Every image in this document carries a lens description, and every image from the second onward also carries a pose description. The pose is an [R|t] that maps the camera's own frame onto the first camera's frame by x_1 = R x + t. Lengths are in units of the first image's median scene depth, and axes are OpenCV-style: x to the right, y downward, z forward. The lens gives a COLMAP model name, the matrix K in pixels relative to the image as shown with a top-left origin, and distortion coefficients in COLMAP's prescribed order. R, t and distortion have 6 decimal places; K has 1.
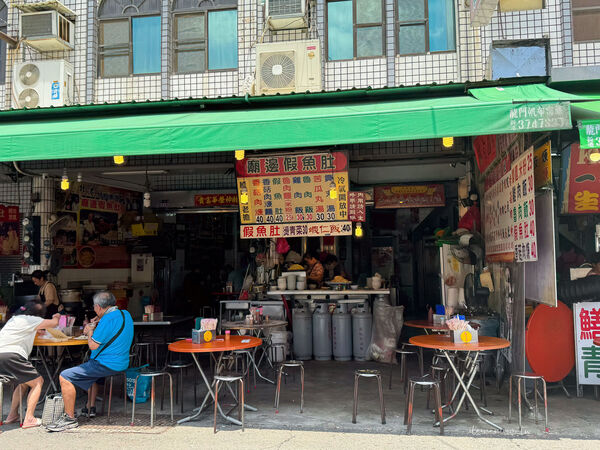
lens RADIAL K [[557.5, 0, 299.6], [0, 557.5, 225.5], [0, 0, 1]] dist [0.077620, 0.000000]
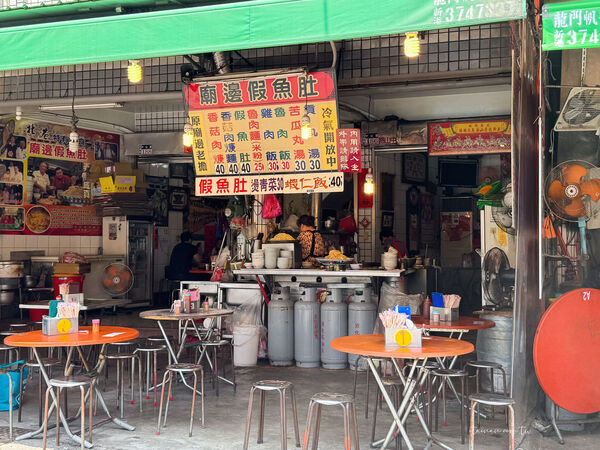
lens RADIAL K [[763.6, 0, 300.3], [0, 763.6, 224.3], [0, 0, 1]] dist [0.106300, 0.000000]
pose [[0.983918, 0.013126, -0.178138, 0.200167], [-0.003904, 0.998638, 0.052025, 0.007788], [0.178578, -0.050493, 0.982629, 0.046754]]
